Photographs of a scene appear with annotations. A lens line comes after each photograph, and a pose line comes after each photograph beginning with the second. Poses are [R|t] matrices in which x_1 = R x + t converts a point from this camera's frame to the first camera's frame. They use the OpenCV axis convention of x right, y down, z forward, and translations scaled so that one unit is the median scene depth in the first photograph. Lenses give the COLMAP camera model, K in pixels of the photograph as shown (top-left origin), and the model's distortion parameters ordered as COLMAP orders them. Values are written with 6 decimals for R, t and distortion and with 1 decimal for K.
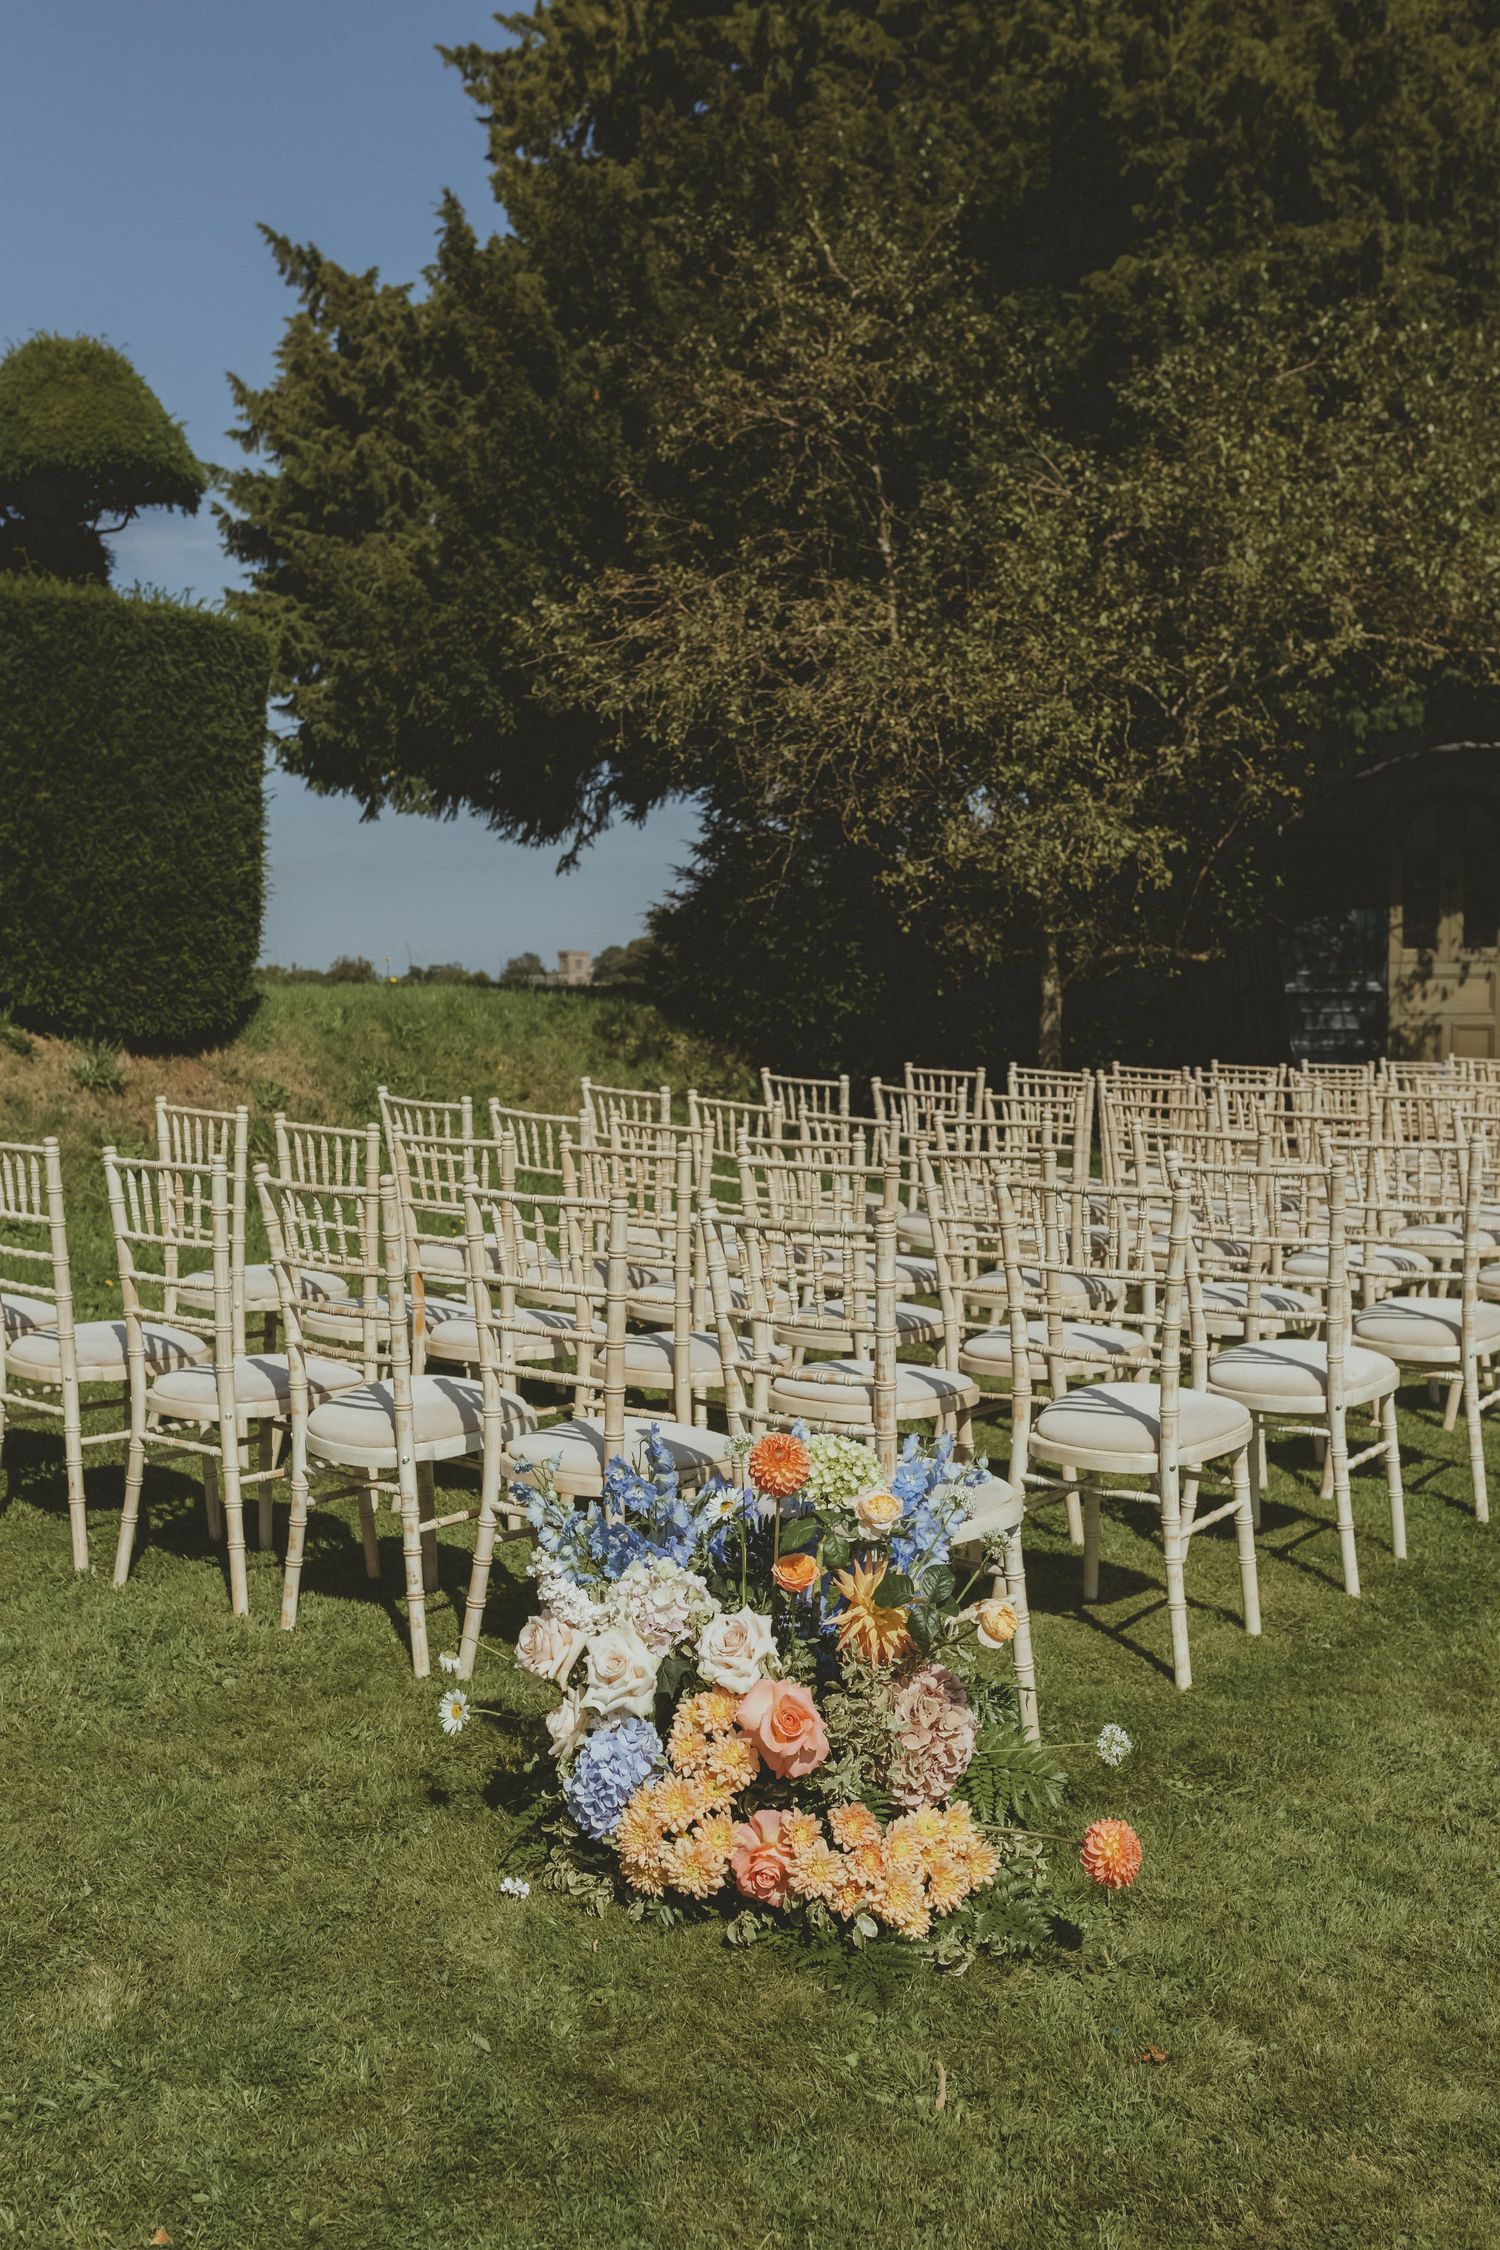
lens RADIAL K [[2234.0, 0, 750.0], [0, 2234.0, 1125.0], [0, 0, 1]] dist [-0.016416, 0.018712]
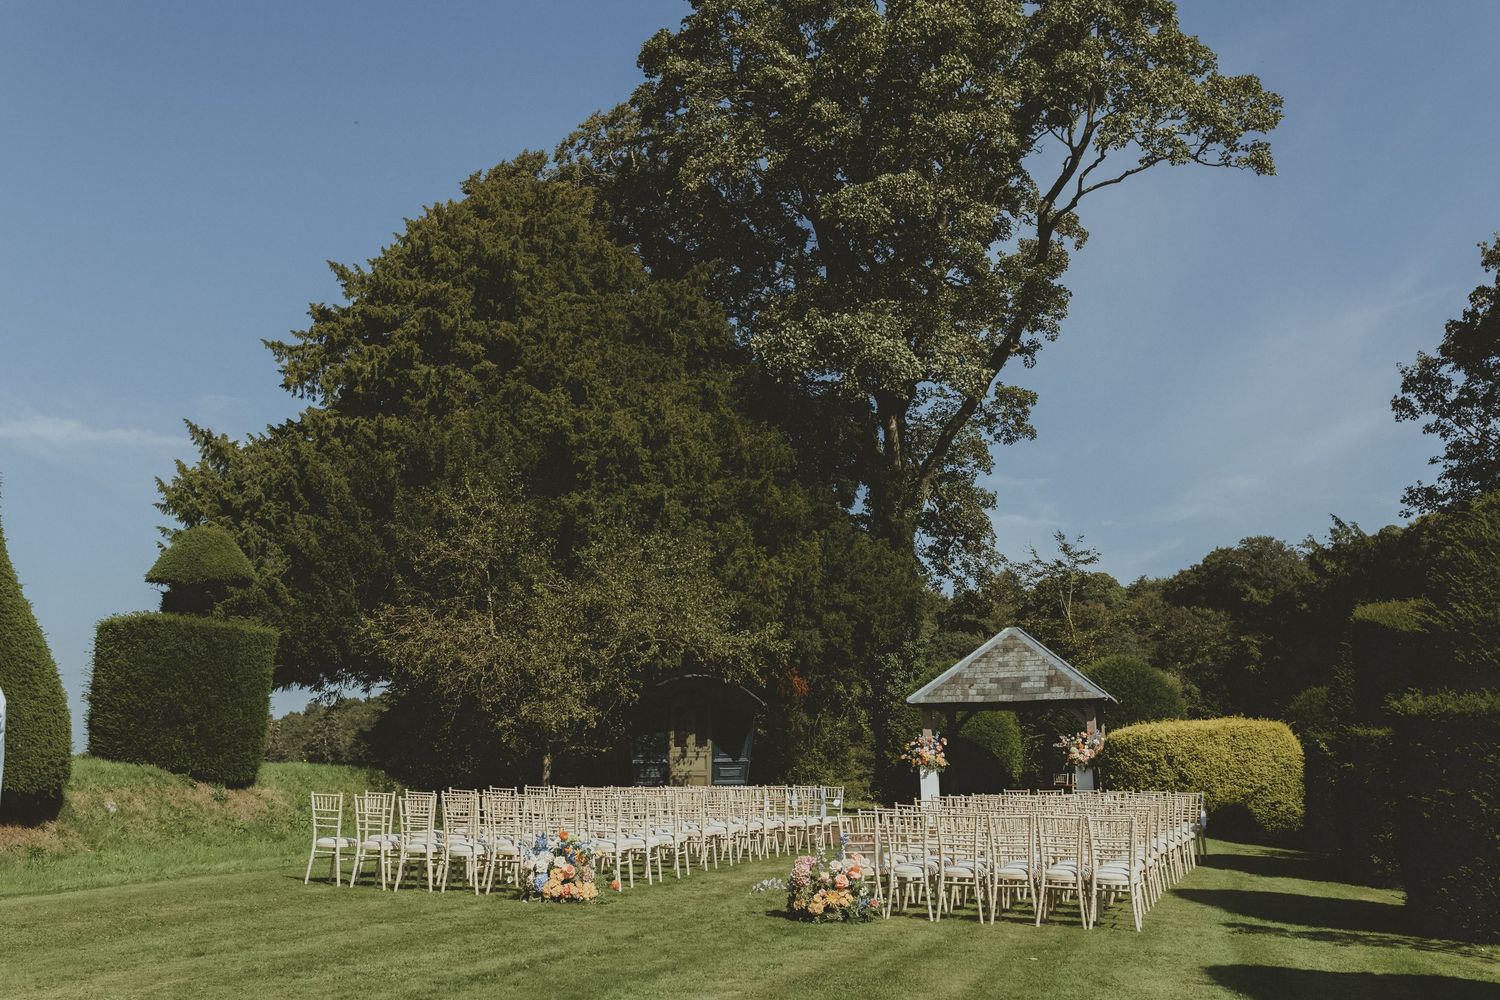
lens RADIAL K [[1489.3, 0, 750.0], [0, 1489.3, 500.0], [0, 0, 1]] dist [-0.016416, 0.018712]
pose [[0.950331, 0.047800, 0.307550, -0.202043], [0.025204, 0.973072, -0.229118, 0.048565], [-0.310220, 0.225489, 0.923536, -0.807959]]
